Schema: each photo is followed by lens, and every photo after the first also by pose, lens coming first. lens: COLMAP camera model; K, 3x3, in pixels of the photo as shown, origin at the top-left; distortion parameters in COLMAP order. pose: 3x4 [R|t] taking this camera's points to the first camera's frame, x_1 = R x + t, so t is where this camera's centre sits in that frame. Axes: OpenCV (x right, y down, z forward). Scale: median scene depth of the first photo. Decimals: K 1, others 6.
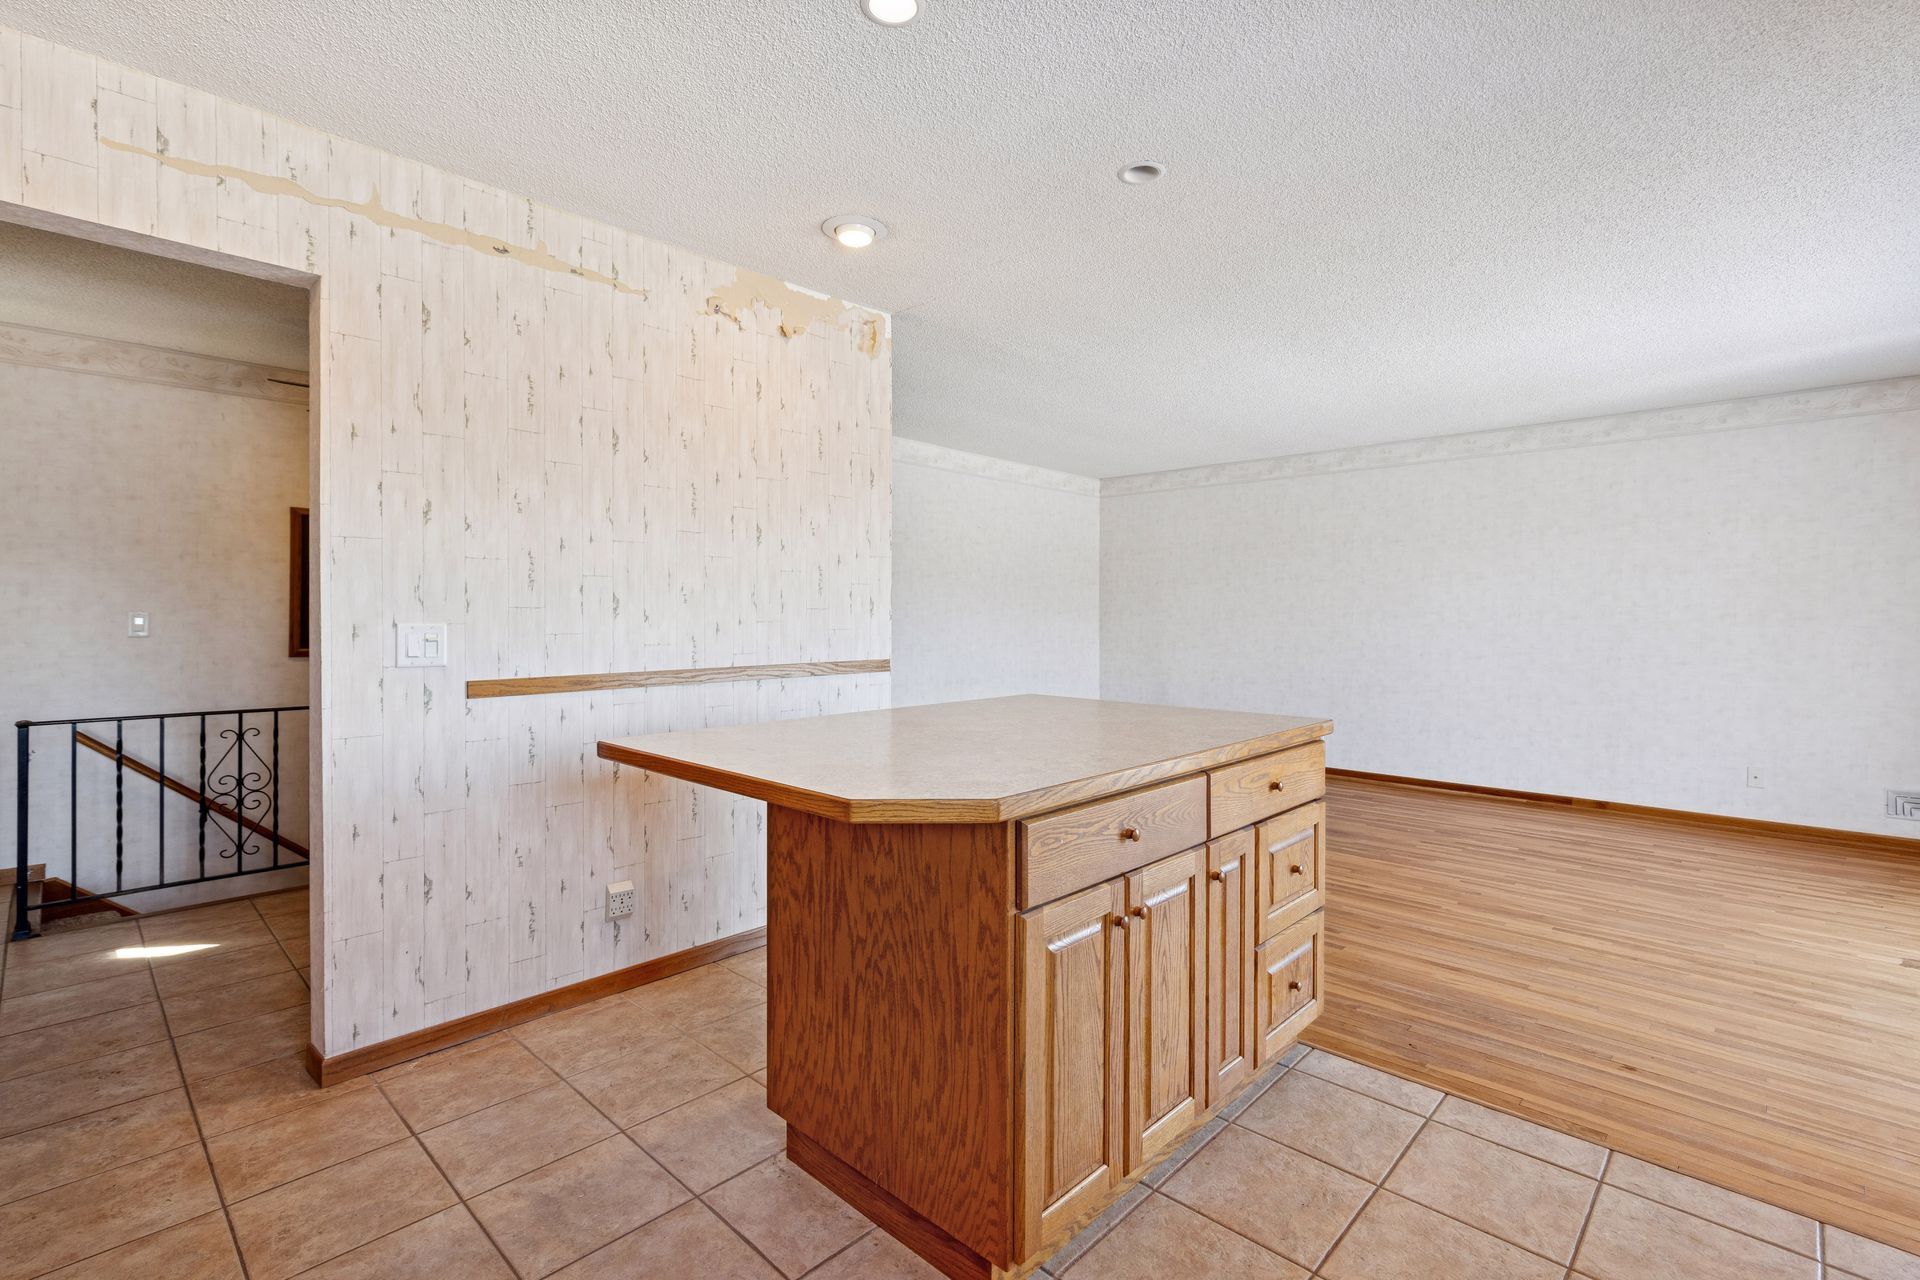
lens RADIAL K [[869.0, 0, 962.9], [0, 869.0, 621.2], [0, 0, 1]] dist [0.009451, -0.003346]
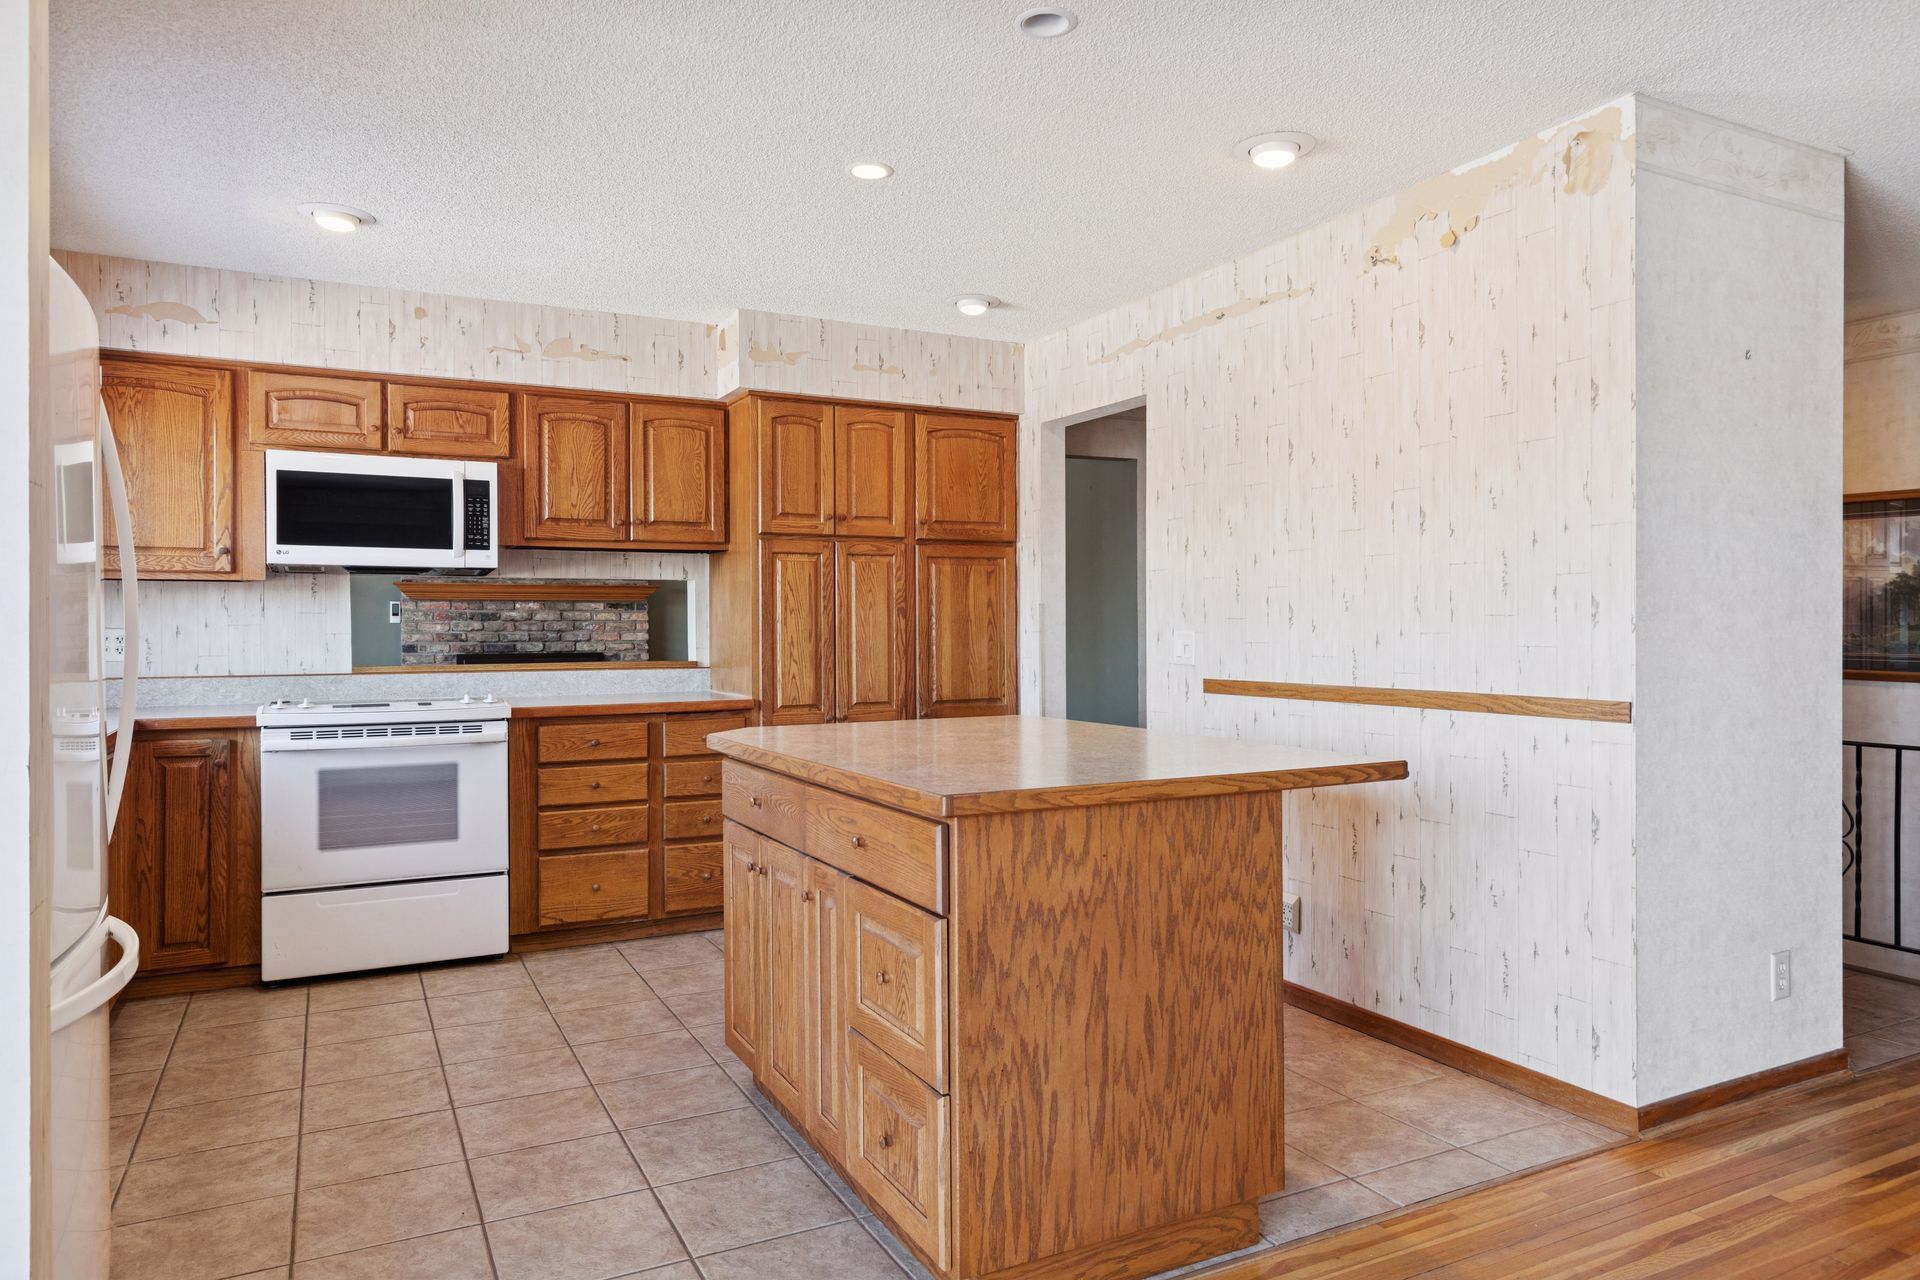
lens RADIAL K [[1231.9, 0, 1028.8], [0, 1231.9, 643.3], [0, 0, 1]] dist [0.007209, -0.003054]
pose [[-0.283115, 0.009707, -0.959037, 0.802406], [-0.010417, 0.999859, 0.013196, -0.001066], [0.959029, 0.013726, -0.282974, 0.856723]]
